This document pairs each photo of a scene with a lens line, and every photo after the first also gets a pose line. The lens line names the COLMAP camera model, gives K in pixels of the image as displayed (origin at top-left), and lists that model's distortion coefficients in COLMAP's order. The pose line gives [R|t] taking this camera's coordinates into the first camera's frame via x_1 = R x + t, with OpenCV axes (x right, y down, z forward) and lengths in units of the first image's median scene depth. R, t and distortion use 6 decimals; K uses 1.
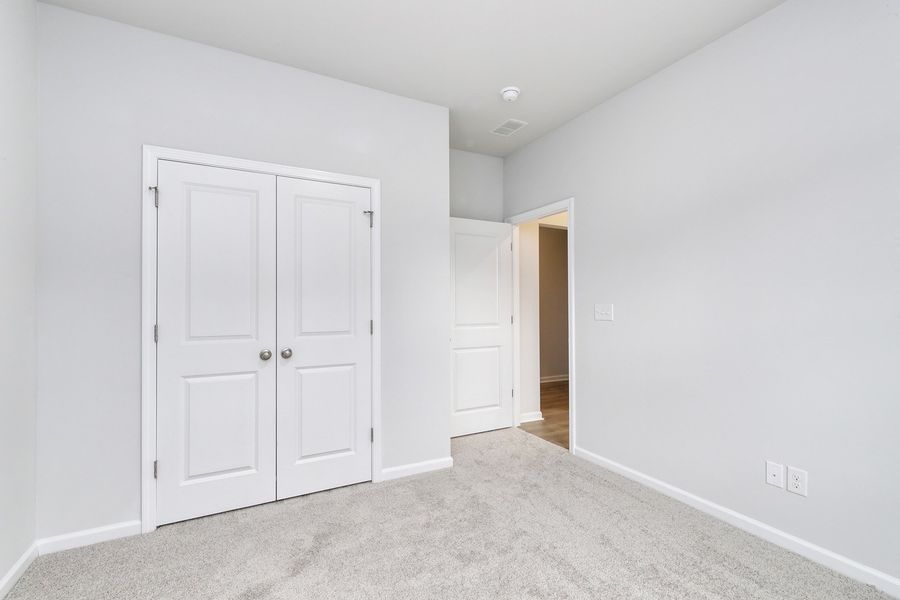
lens RADIAL K [[349.5, 0, 450.0], [0, 349.5, 300.0], [0, 0, 1]] dist [-0.001149, -0.000289]
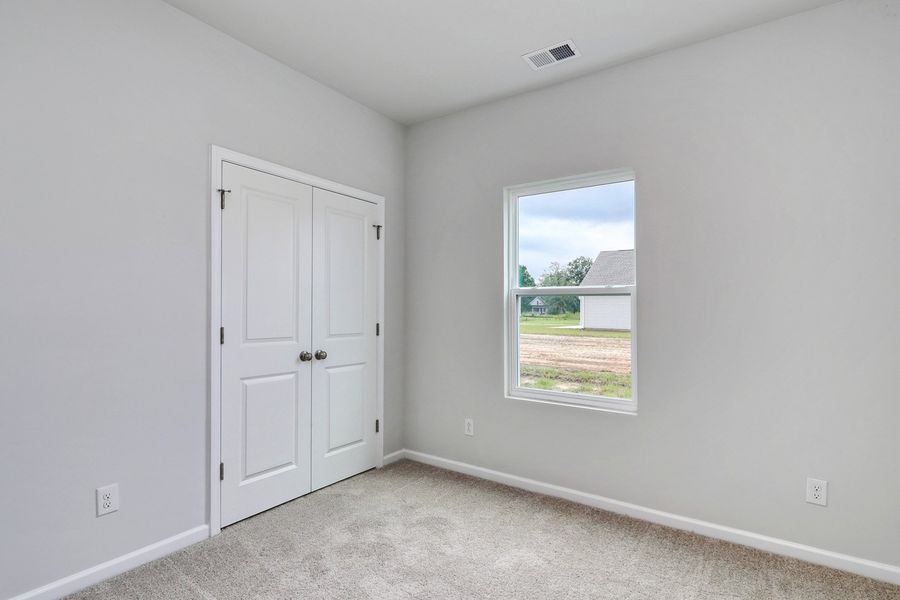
lens RADIAL K [[445.7, 0, 450.0], [0, 445.7, 300.0], [0, 0, 1]] dist [-0.003779, 0.000591]
pose [[0.866294, 0.022862, 0.499012, -0.826057], [-0.019539, 0.999738, -0.011883, -0.003915], [-0.499153, 0.000544, 0.866514, -0.388520]]
